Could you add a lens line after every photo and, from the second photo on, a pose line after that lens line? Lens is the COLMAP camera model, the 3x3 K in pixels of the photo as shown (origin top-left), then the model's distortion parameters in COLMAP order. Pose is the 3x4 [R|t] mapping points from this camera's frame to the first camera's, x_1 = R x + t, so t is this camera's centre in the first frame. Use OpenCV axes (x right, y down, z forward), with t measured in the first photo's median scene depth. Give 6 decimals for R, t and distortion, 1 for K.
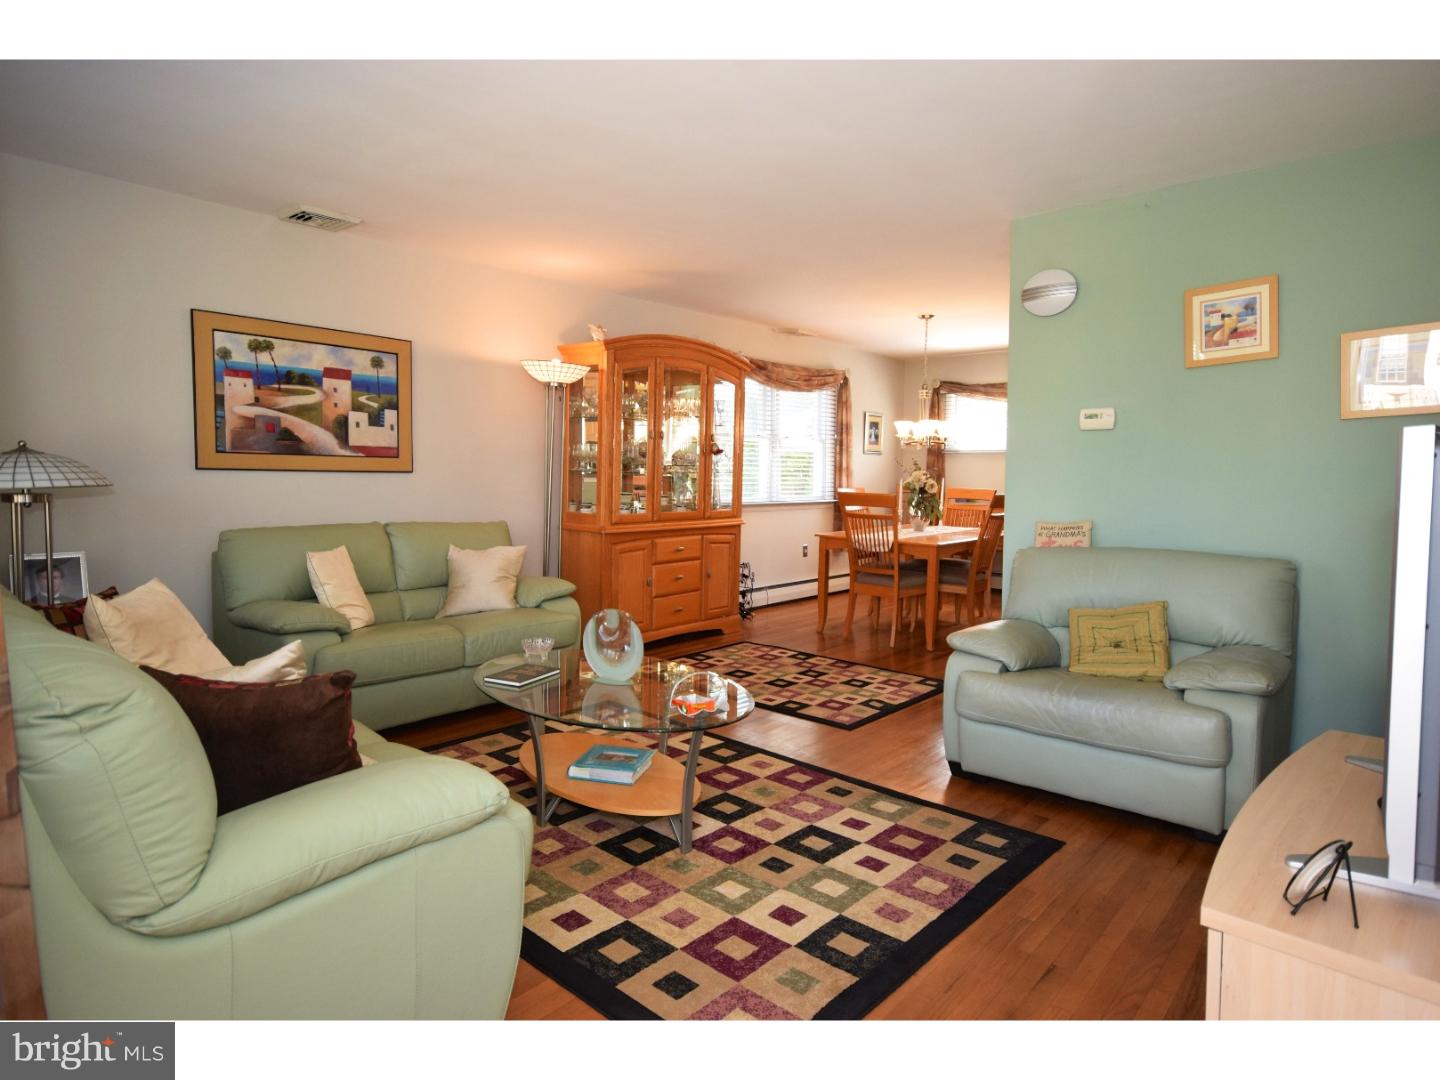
lens RADIAL K [[824.0, 0, 719.5], [0, 824.0, 537.0], [0, 0, 1]] dist [0.035535, 0.001216]
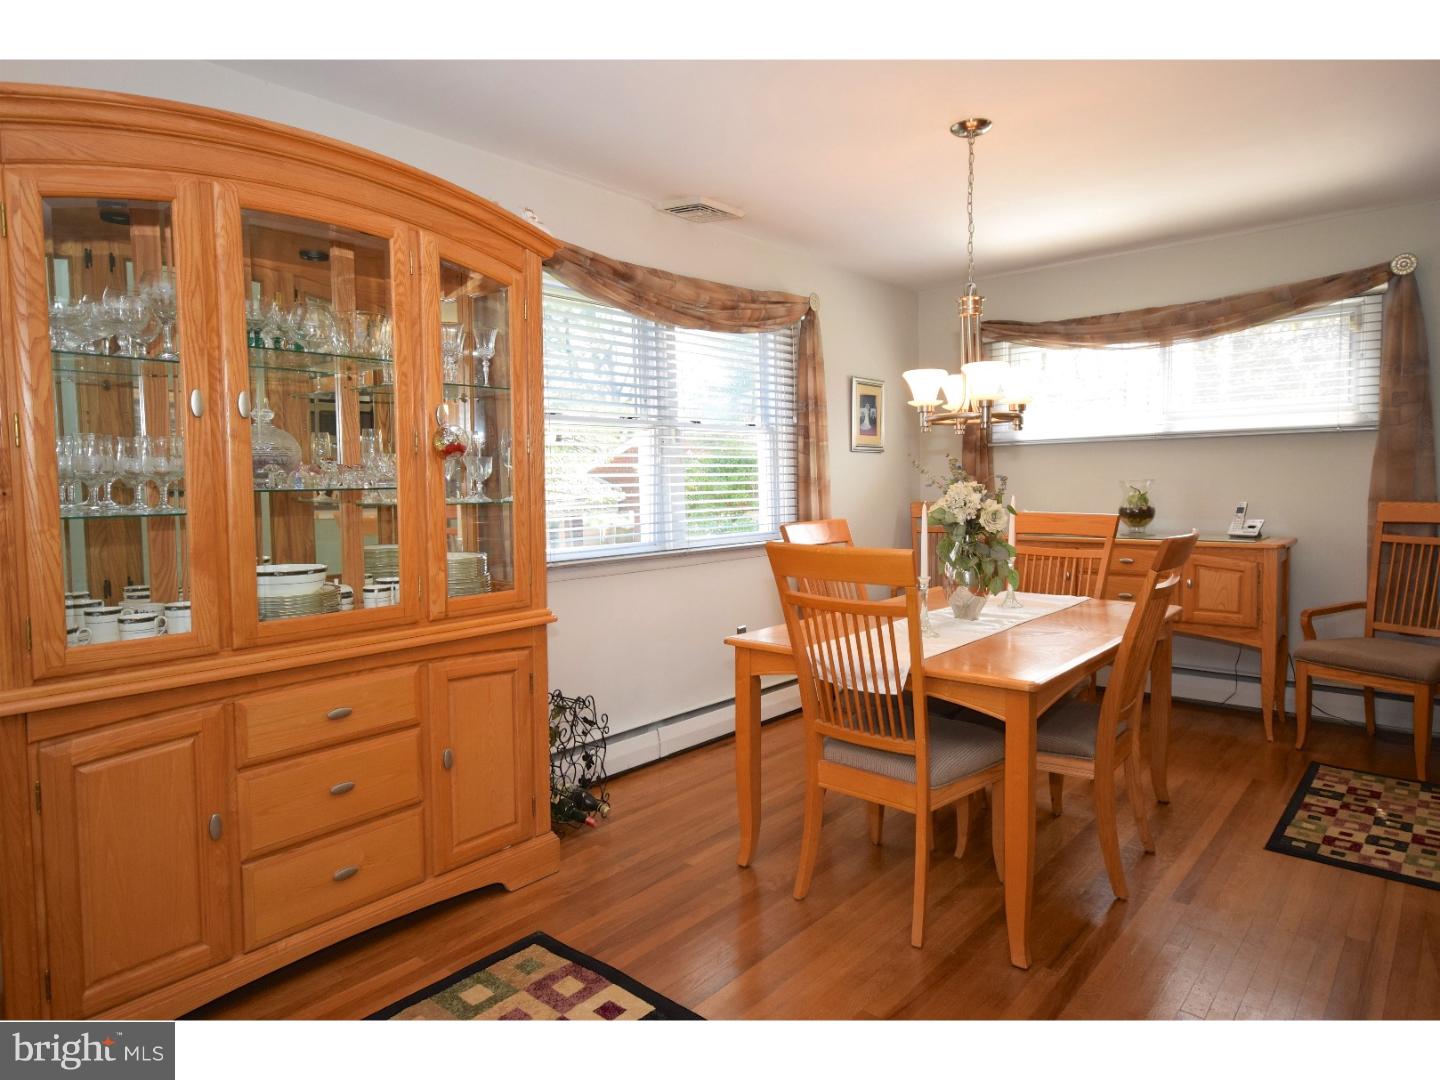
lens RADIAL K [[824.0, 0, 720.7], [0, 824.0, 532.8], [0, 0, 1]] dist [0.035535, 0.001216]
pose [[0.999444, -0.029816, -0.014947, 0.127849], [0.029568, 0.999425, -0.016580, -0.053524], [0.015433, 0.016129, 0.999751, 0.603171]]
